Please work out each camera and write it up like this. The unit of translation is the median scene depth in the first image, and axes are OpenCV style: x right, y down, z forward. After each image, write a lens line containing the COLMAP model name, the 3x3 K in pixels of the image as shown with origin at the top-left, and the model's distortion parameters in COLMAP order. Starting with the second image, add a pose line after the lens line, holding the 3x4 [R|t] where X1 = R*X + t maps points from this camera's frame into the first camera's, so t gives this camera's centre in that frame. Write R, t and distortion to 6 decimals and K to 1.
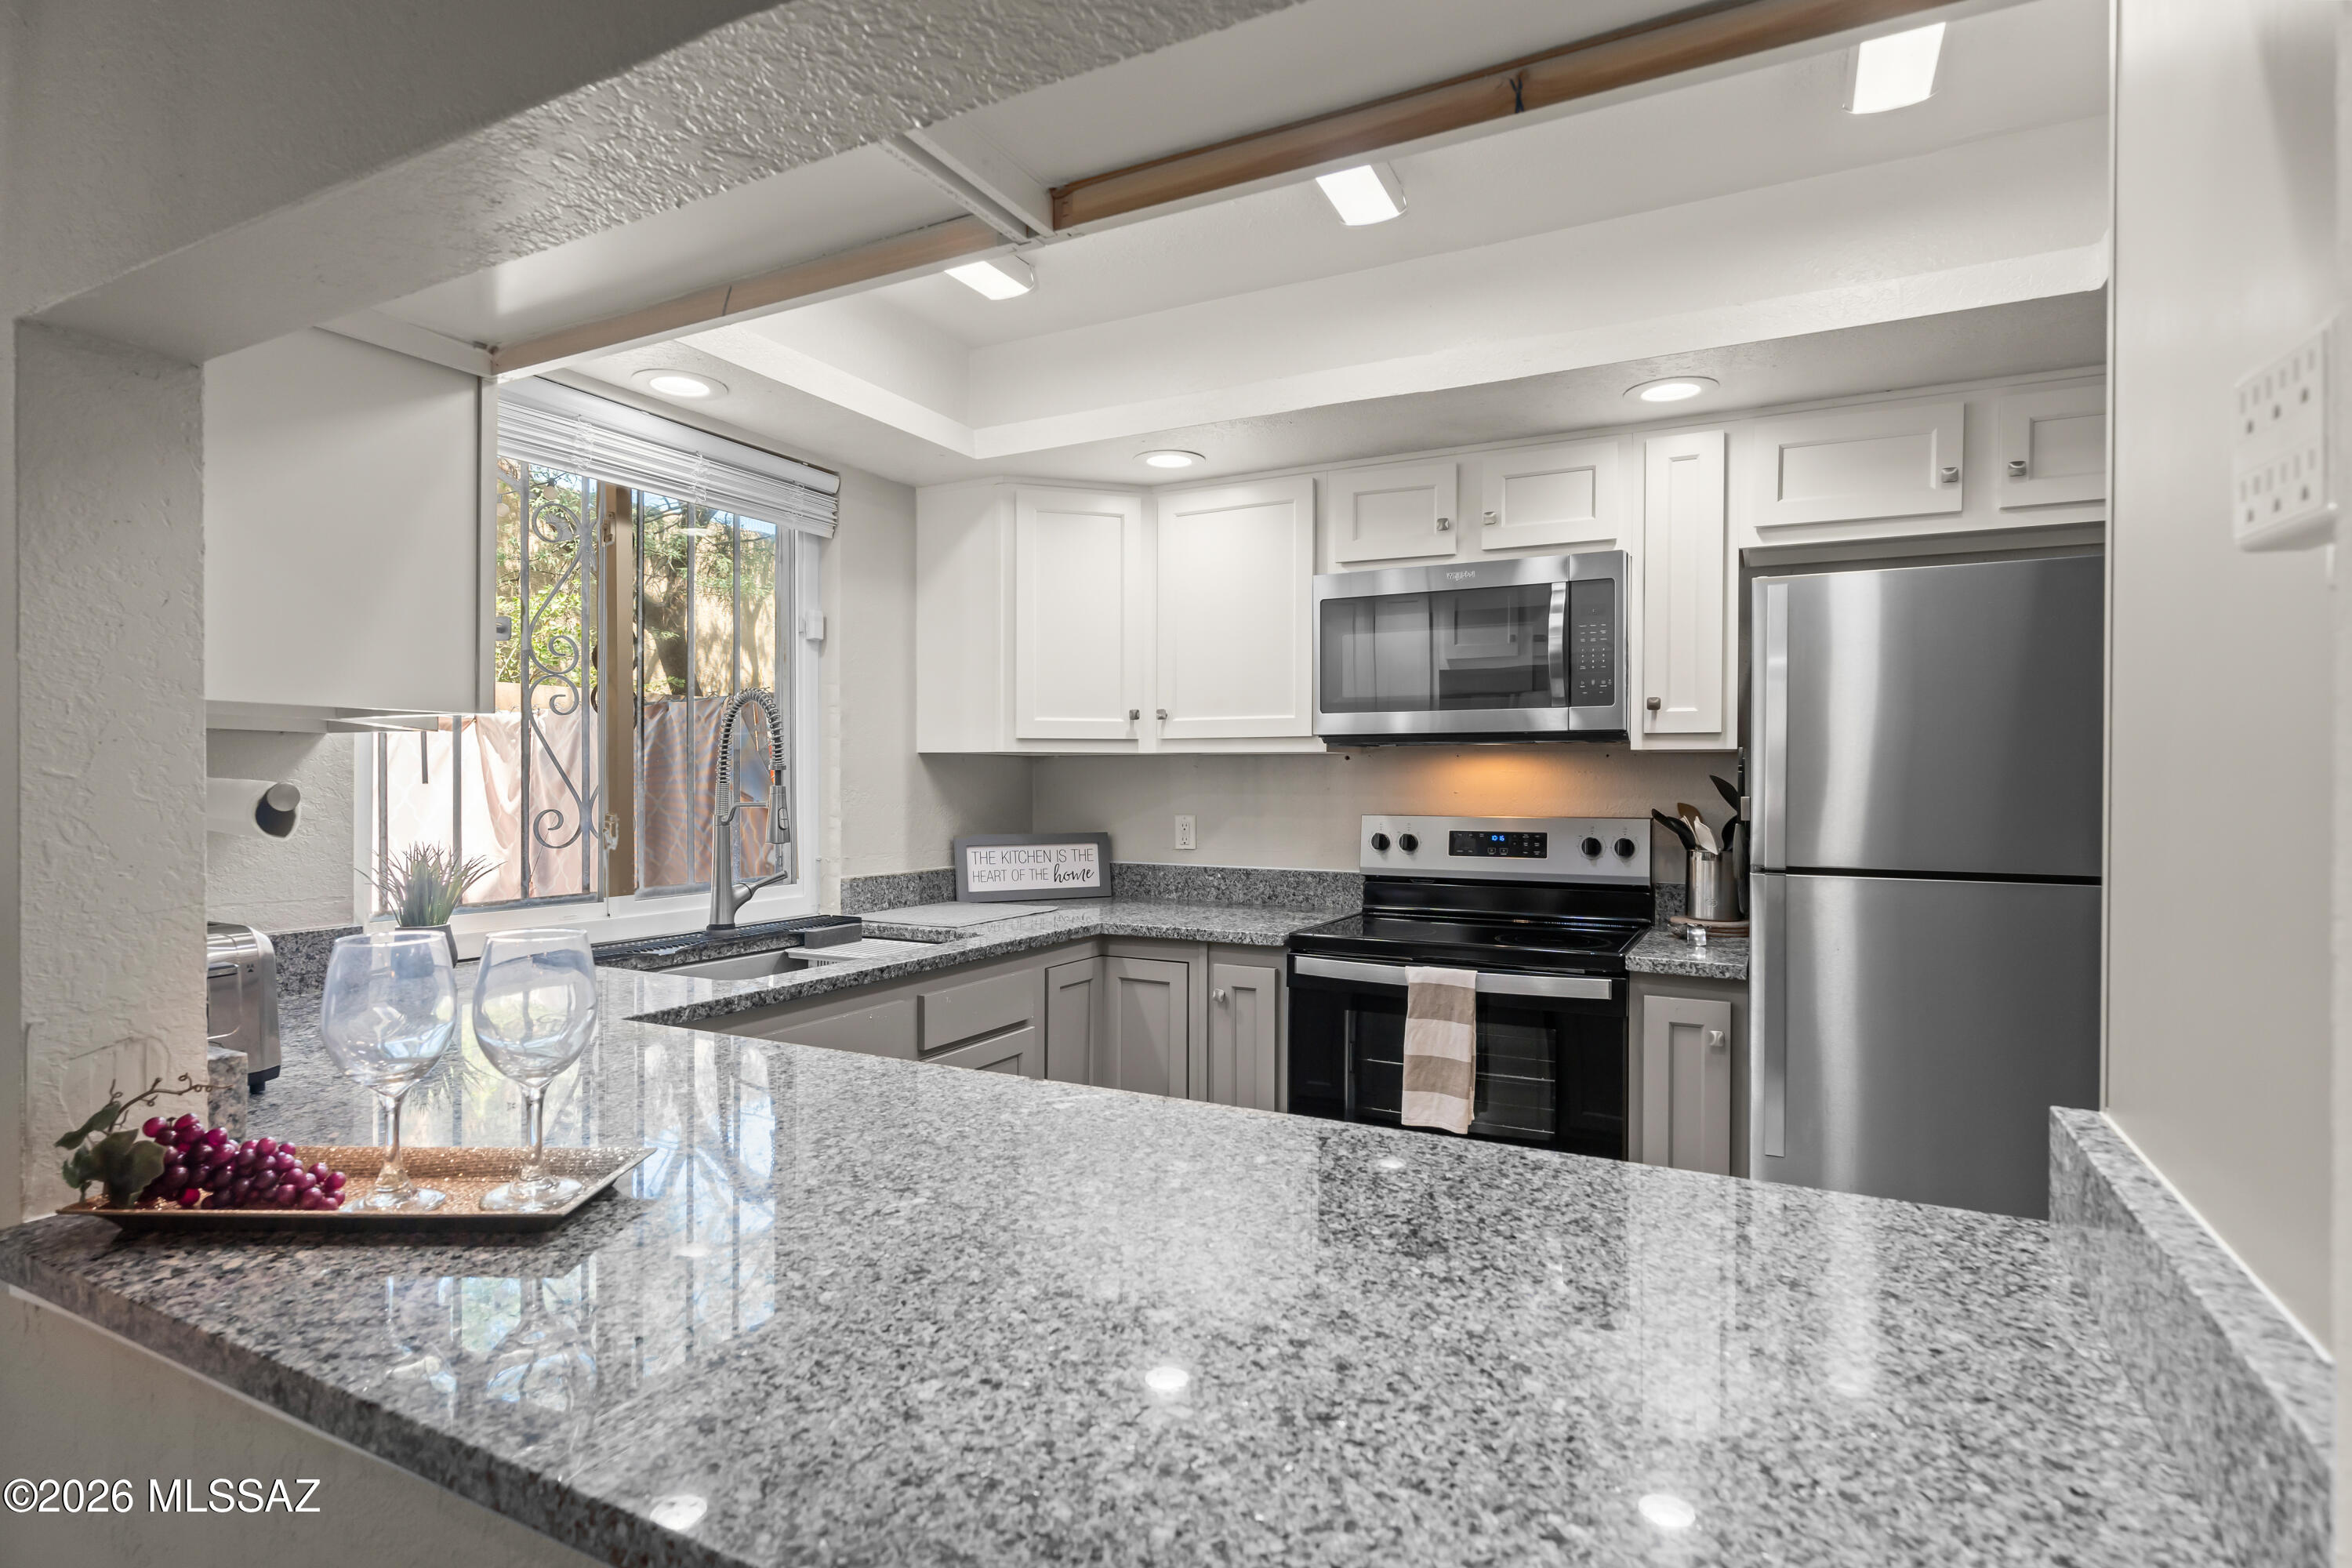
lens RADIAL K [[1202.4, 0, 1184.0], [0, 1202.4, 783.7], [0, 0, 1]] dist [0.001268, 0.000496]
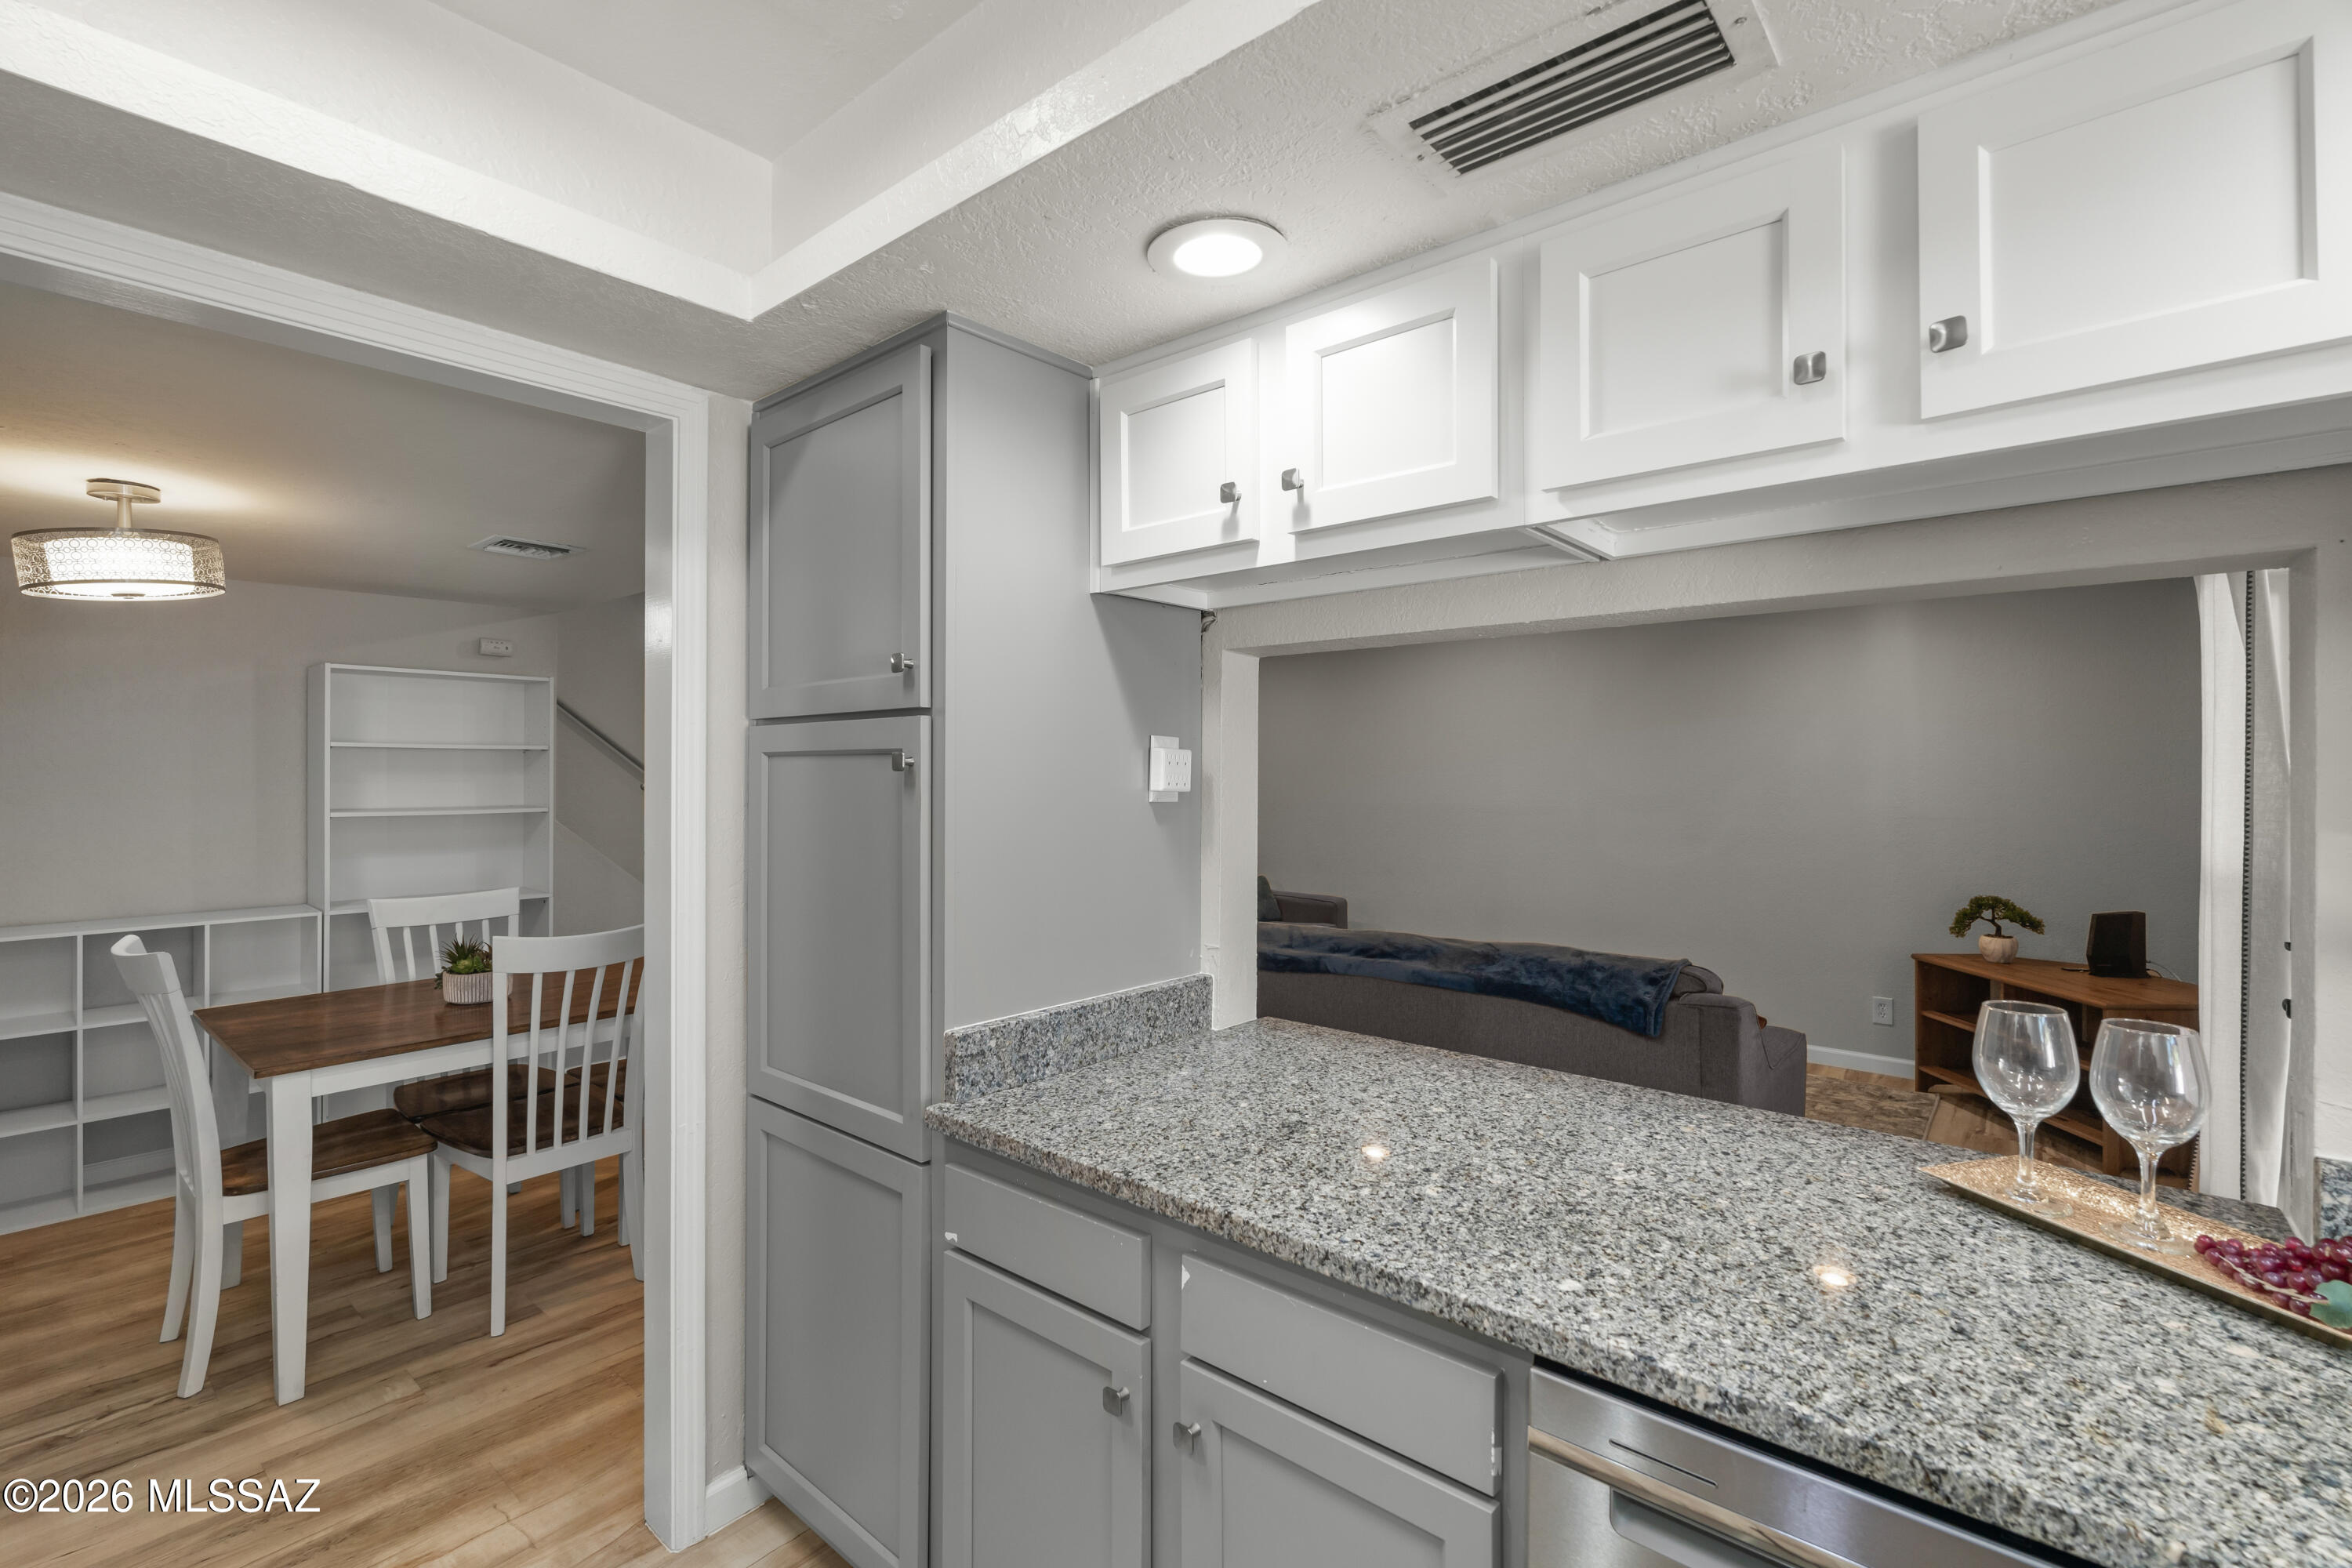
lens RADIAL K [[1035.2, 0, 1174.3], [0, 1035.2, 776.4], [0, 0, 1]] dist [-0.004673, 0.000166]
pose [[-0.971343, -0.003816, 0.237652, 0.003038], [-0.003001, 0.999988, 0.003789, -0.139147], [-0.237663, 0.002967, -0.971343, 2.376214]]
